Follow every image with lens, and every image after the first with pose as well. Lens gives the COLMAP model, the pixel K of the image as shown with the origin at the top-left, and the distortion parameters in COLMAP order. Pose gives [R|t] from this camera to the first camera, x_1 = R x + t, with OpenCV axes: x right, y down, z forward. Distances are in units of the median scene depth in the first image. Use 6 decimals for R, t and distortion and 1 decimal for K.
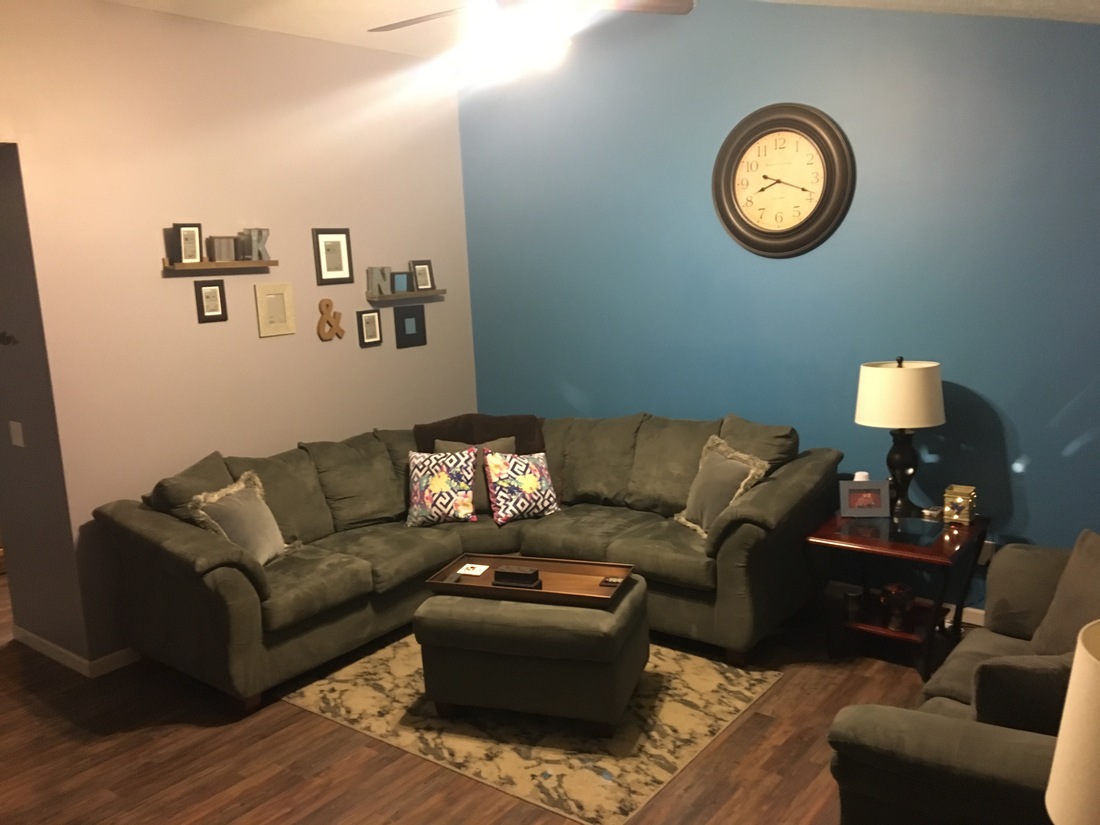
lens RADIAL K [[936.8, 0, 550.0], [0, 936.8, 412.5], [0, 0, 1]] dist [0.116196, -0.200120]
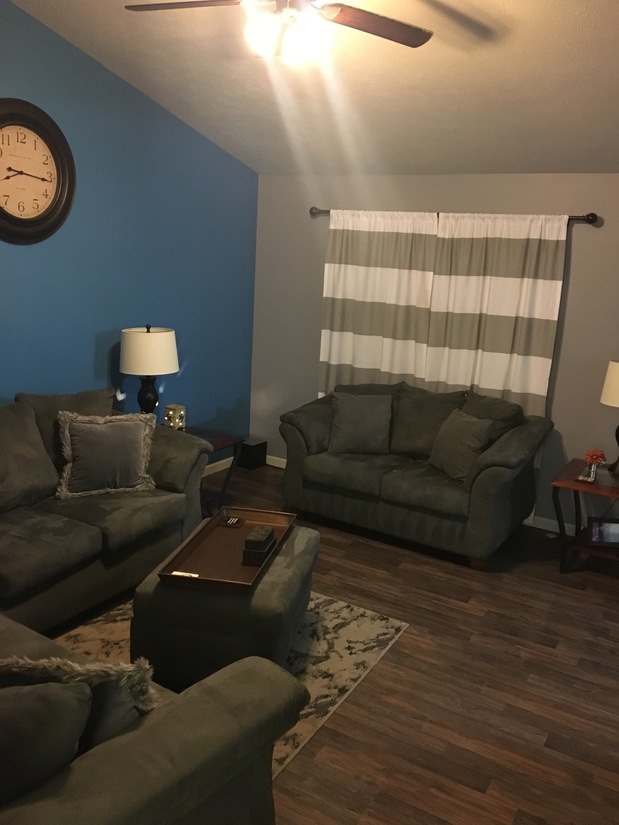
lens RADIAL K [[702.6, 0, 309.5], [0, 702.6, 412.5], [0, 0, 1]] dist [0.116196, -0.200120]
pose [[-0.148087, -0.172955, 0.973734, -0.870732], [0.124310, 0.973525, 0.191823, -0.125150], [-0.981131, 0.149451, -0.122666, 1.097344]]
